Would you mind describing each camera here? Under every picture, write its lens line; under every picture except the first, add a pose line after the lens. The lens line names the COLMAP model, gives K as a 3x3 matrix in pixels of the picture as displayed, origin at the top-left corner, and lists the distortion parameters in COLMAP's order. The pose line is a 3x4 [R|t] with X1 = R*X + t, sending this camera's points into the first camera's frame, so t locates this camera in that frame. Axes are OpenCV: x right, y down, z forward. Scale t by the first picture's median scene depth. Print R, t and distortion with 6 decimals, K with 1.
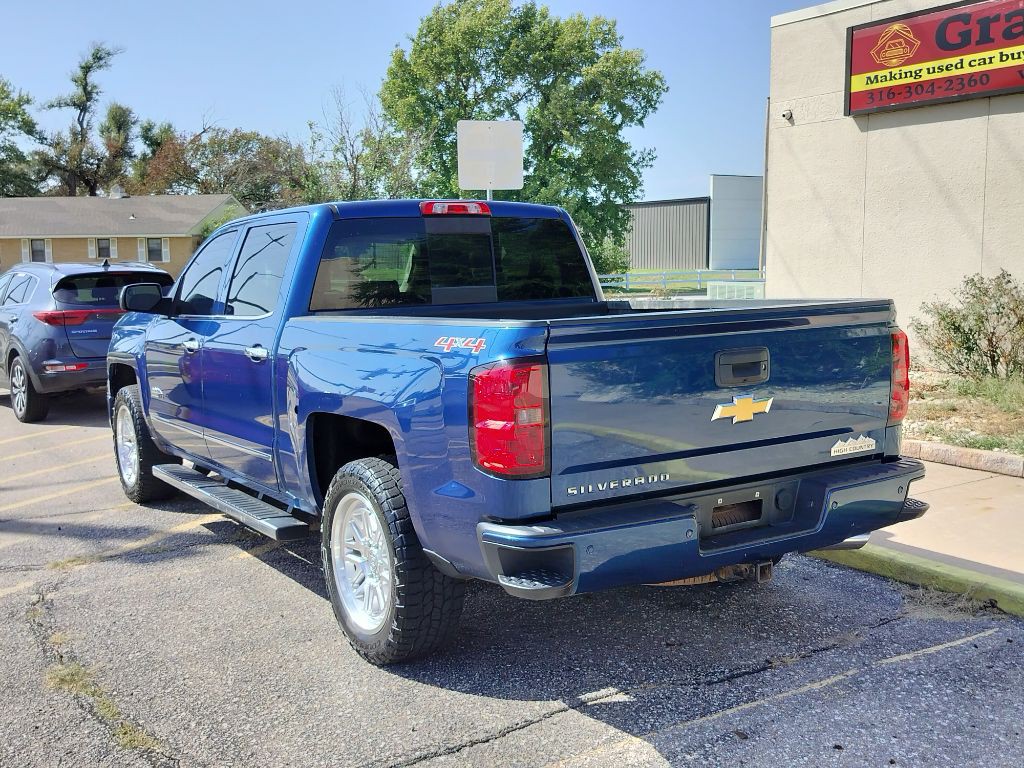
lens RADIAL K [[1079.4, 0, 489.6], [0, 1079.4, 407.5], [0, 0, 1]] dist [0.000351, 0.000000]
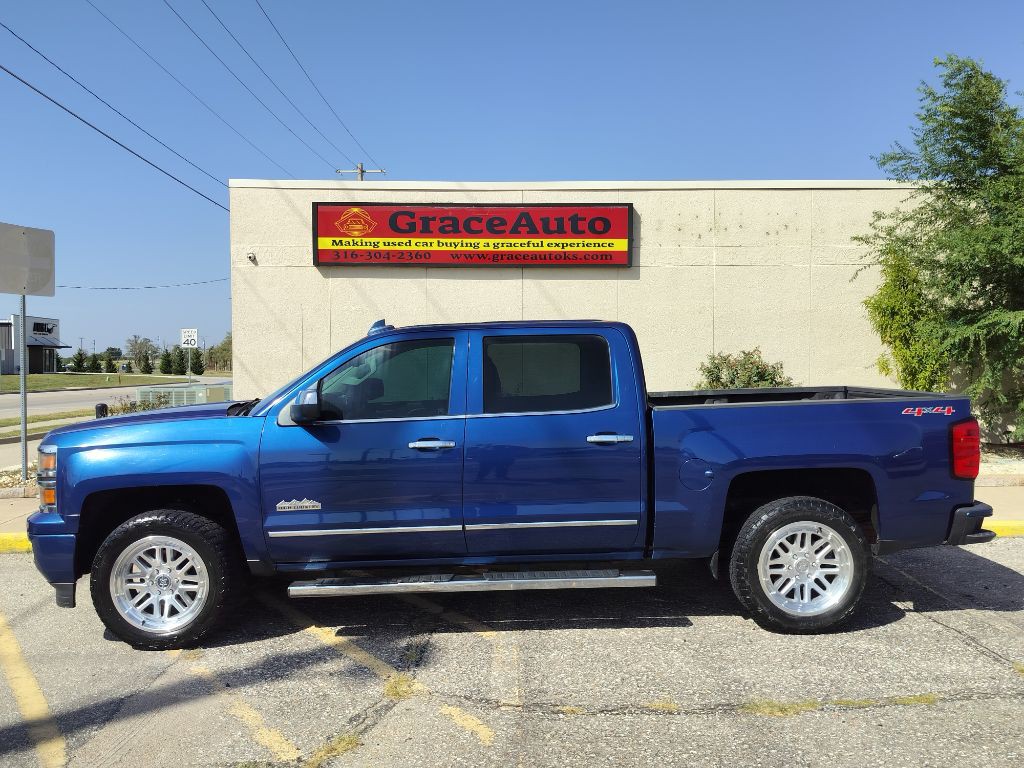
lens RADIAL K [[857.4, 0, 514.8], [0, 857.4, 393.9], [0, 0, 1]] dist [0.066226, -0.093515]
pose [[0.508235, -0.017964, 0.861031, -0.522431], [0.111645, 0.992720, -0.045189, -0.033798], [-0.853951, 0.119096, 0.506541, 0.272355]]
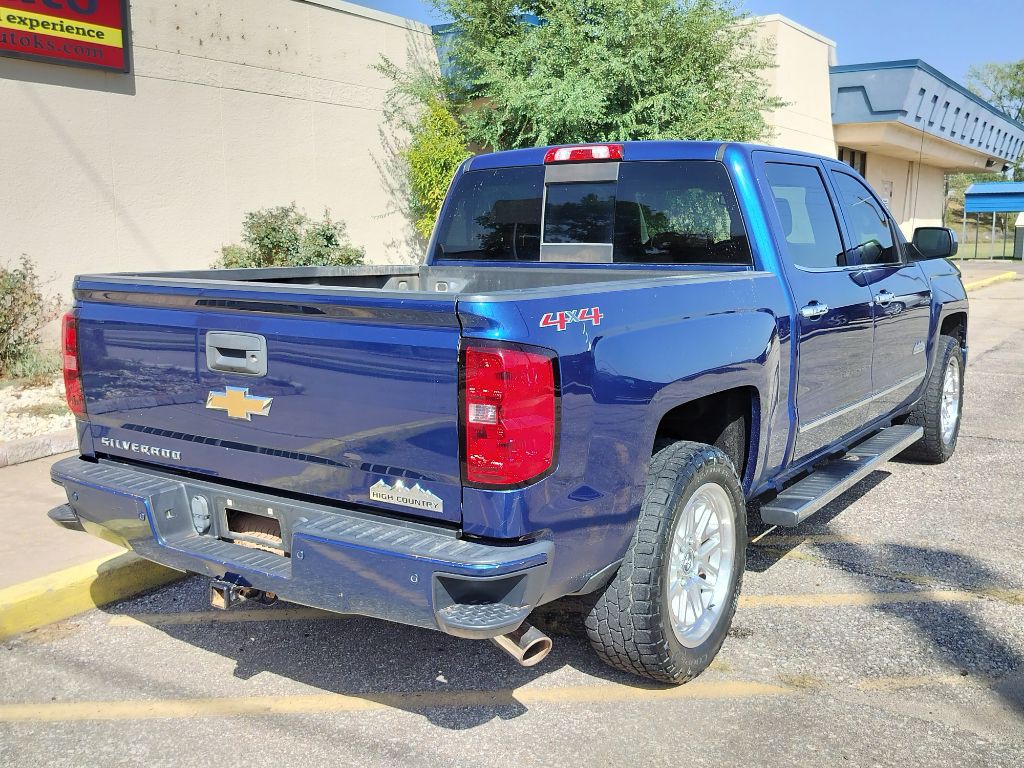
lens RADIAL K [[1051.8, 0, 524.2], [0, 1051.8, 367.8], [0, 0, 1]] dist [0.022357, 0.000000]
pose [[-0.447780, -0.100716, 0.888454, -0.467959], [0.133353, 0.975001, 0.177736, -0.103650], [-0.884144, 0.198064, -0.423155, 0.855689]]
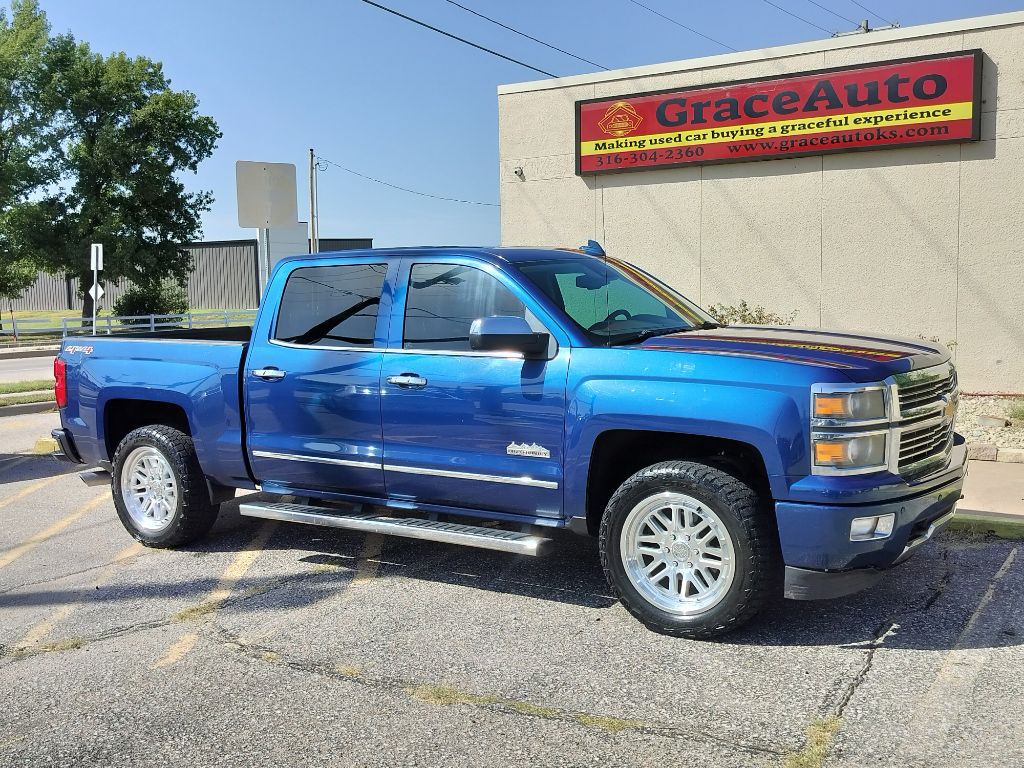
lens RADIAL K [[1051.8, 0, 484.7], [0, 1051.8, 389.3], [0, 0, 1]] dist [0.022357, 0.000000]
pose [[0.899699, -0.045771, 0.434104, -0.296084], [0.068108, 0.997027, -0.036032, -0.000953], [-0.431164, 0.061984, 0.900142, 0.020279]]
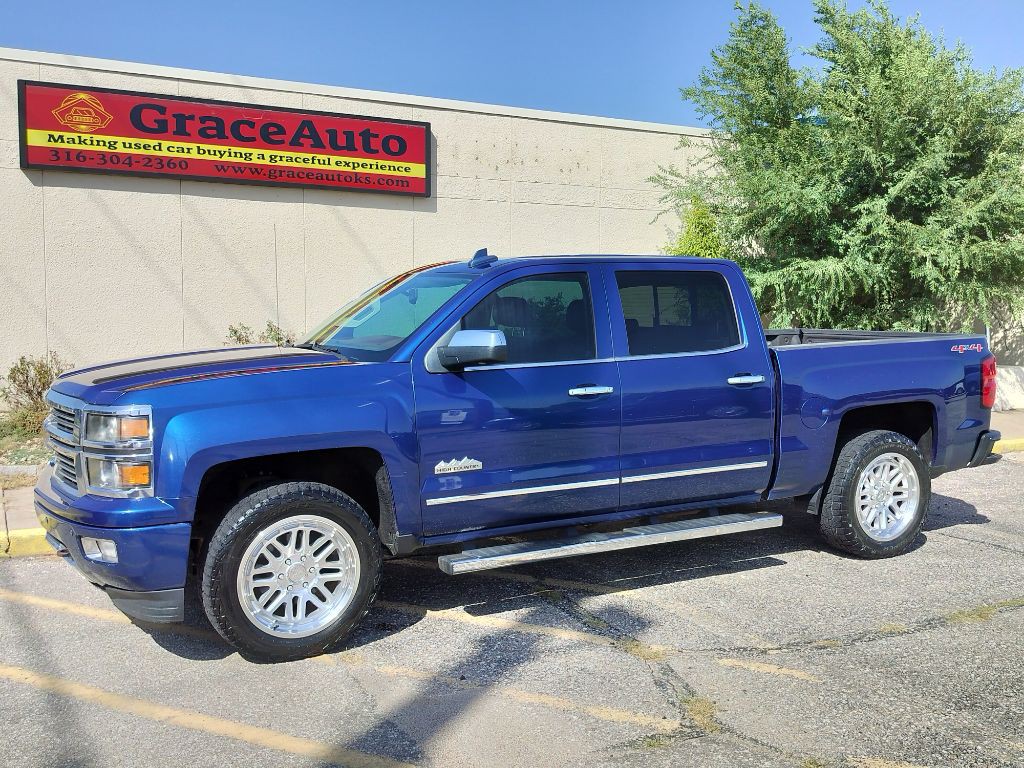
lens RADIAL K [[1023.5, 0, 534.6], [0, 1023.5, 371.5], [0, 0, 1]] dist [0.003785, 0.000000]
pose [[0.053746, -0.041851, 0.997677, -0.640147], [0.125747, 0.991451, 0.034816, -0.062081], [-0.990605, 0.123584, 0.058549, 0.543540]]
